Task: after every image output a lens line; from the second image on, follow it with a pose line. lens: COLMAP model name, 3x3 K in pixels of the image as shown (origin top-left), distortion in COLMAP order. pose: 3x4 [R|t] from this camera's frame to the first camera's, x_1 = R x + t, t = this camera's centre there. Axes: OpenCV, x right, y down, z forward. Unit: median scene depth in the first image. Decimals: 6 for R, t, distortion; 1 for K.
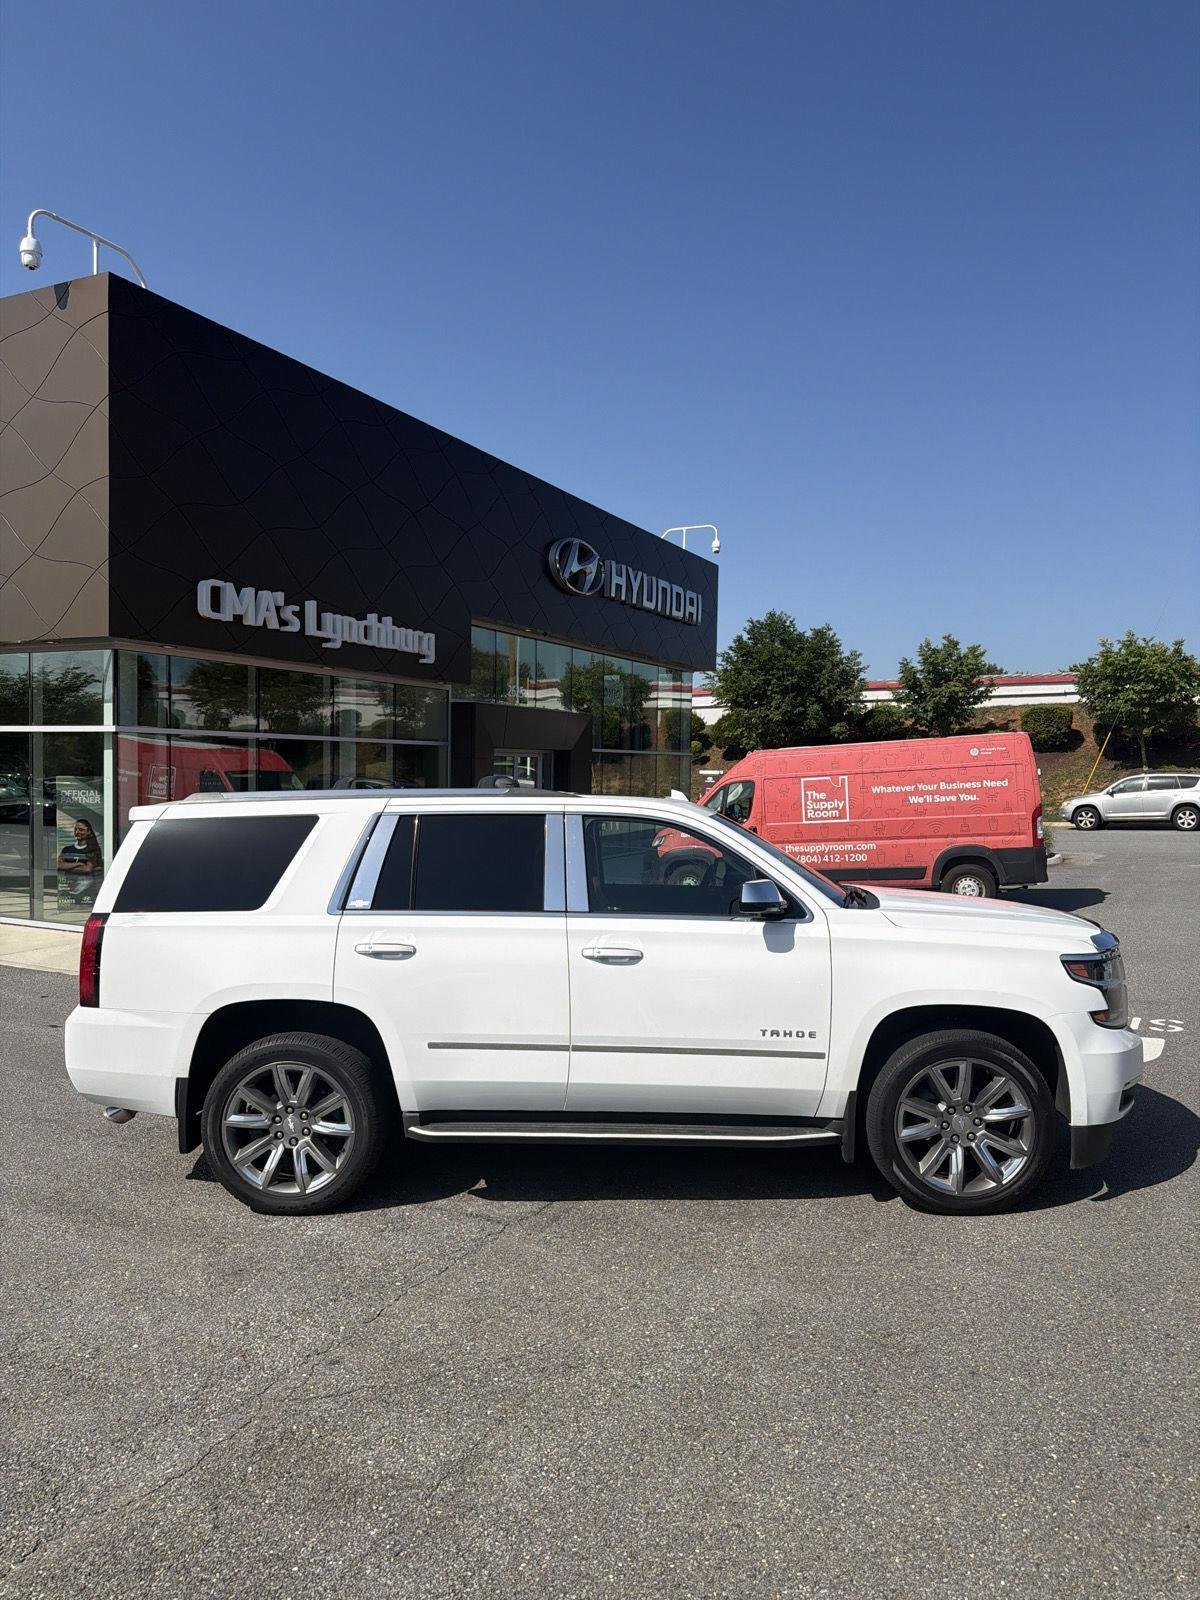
lens RADIAL K [[1144.2, 0, 625.2], [0, 1144.2, 780.9], [0, 0, 1]] dist [0.043056, -0.017880]
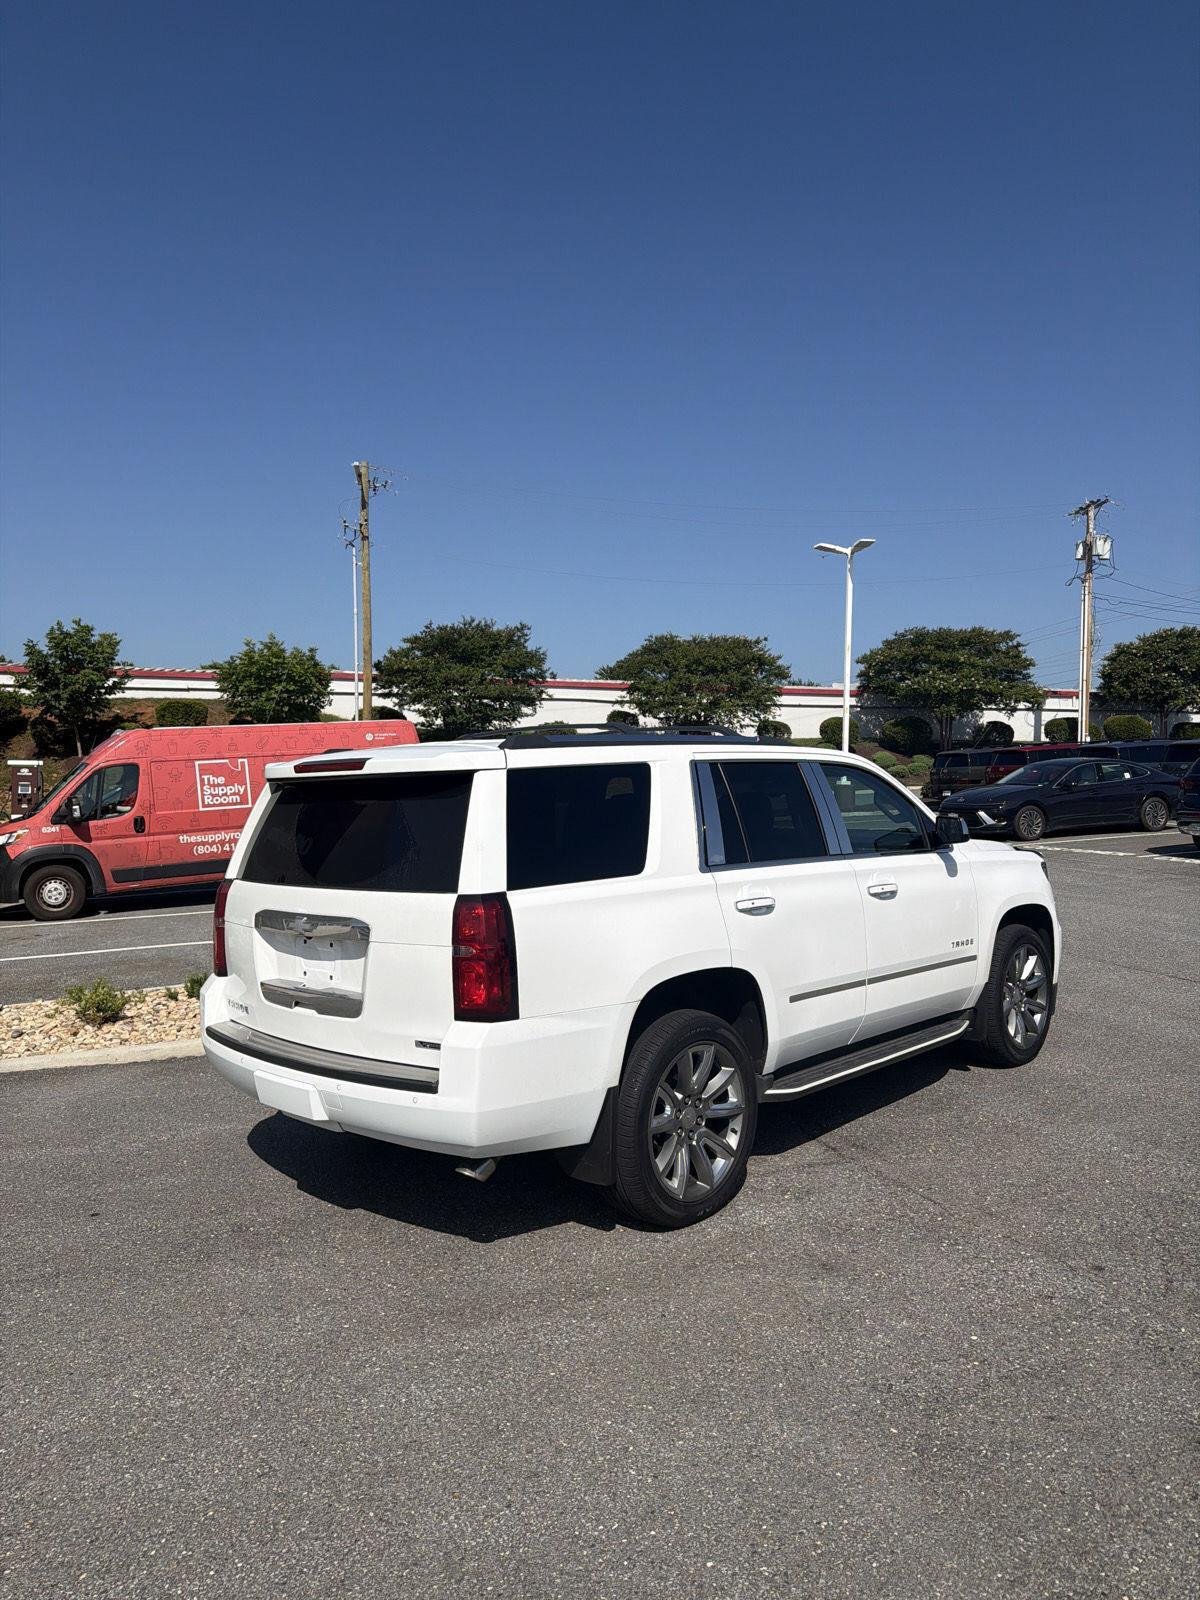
lens RADIAL K [[1110.2, 0, 641.7], [0, 1110.2, 790.7], [0, 0, 1]] dist [0.035800, -0.026044]
pose [[0.654996, -0.012430, 0.755530, -0.523685], [0.005824, 0.999918, 0.011402, 0.024062], [-0.755609, -0.003068, 0.655015, 0.265083]]
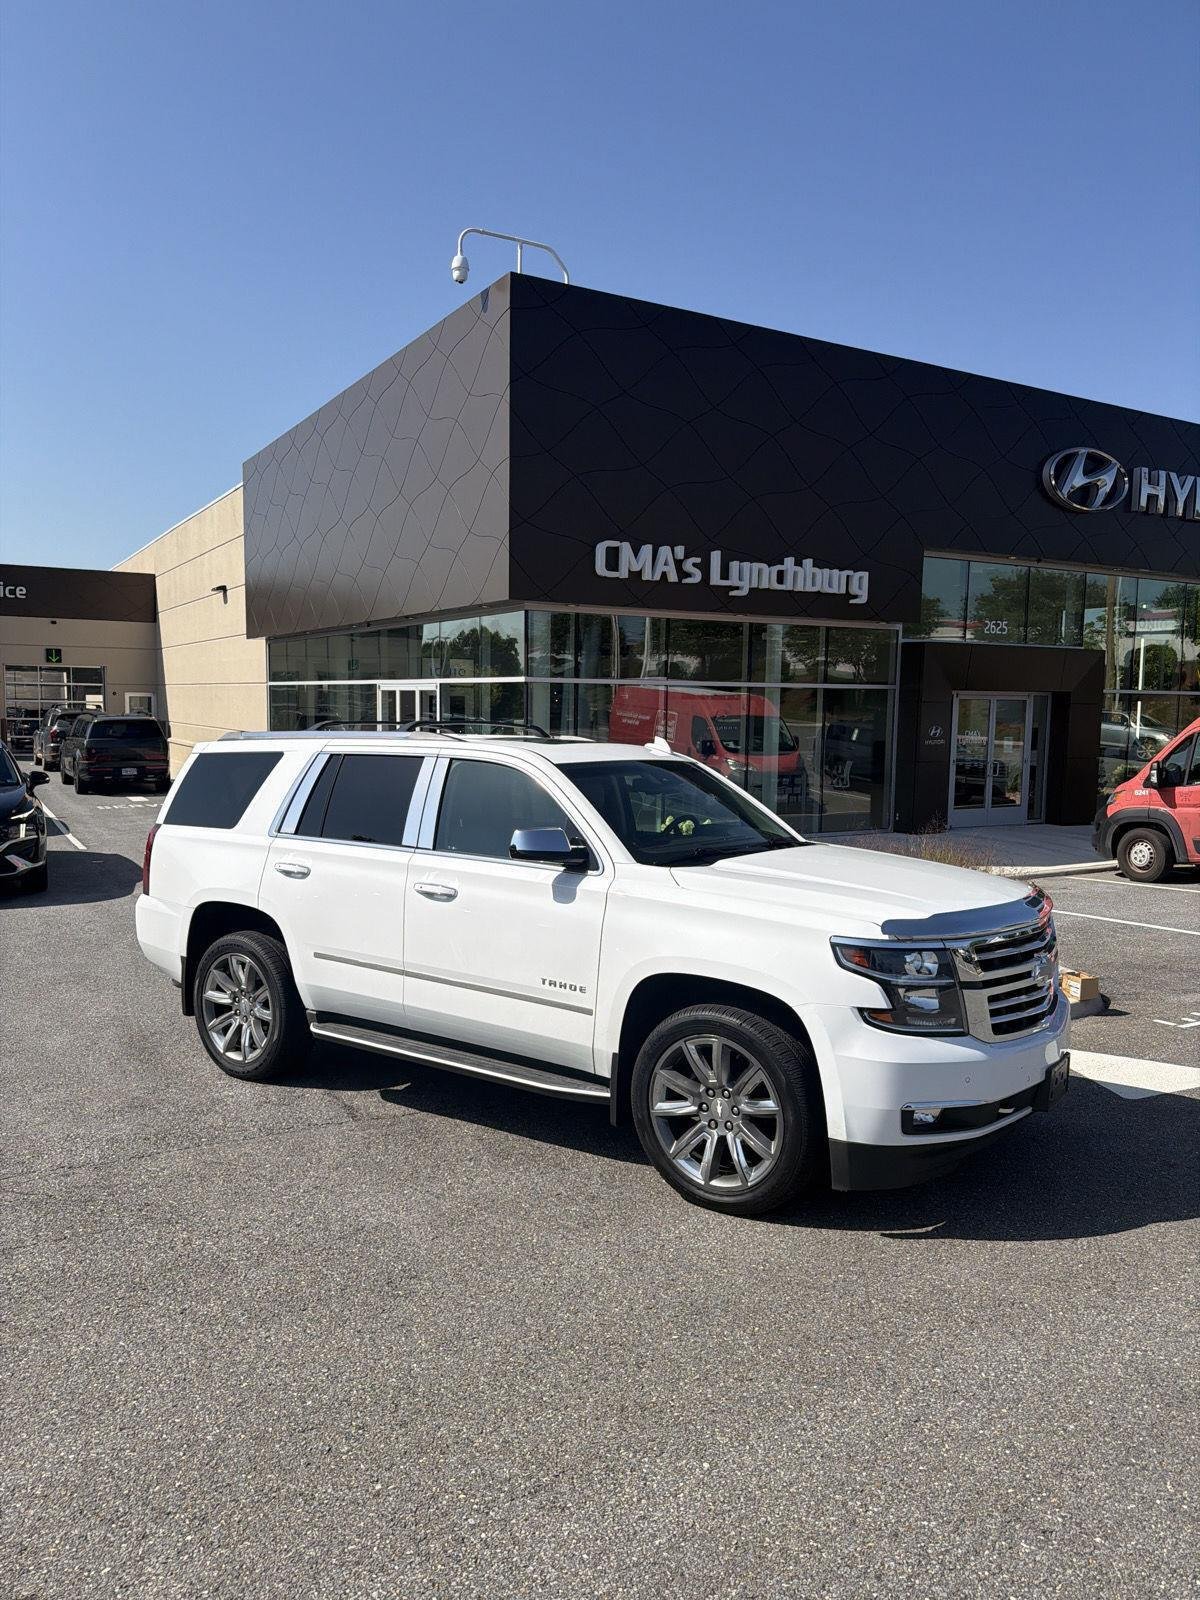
lens RADIAL K [[1144.0, 0, 584.7], [0, 1144.0, 798.8], [0, 0, 1]] dist [0.071552, -0.015747]
pose [[0.828035, 0.043944, -0.558952, 0.376794], [-0.008379, 0.997782, 0.066031, -0.001835], [0.560614, -0.049992, 0.826567, 0.113319]]
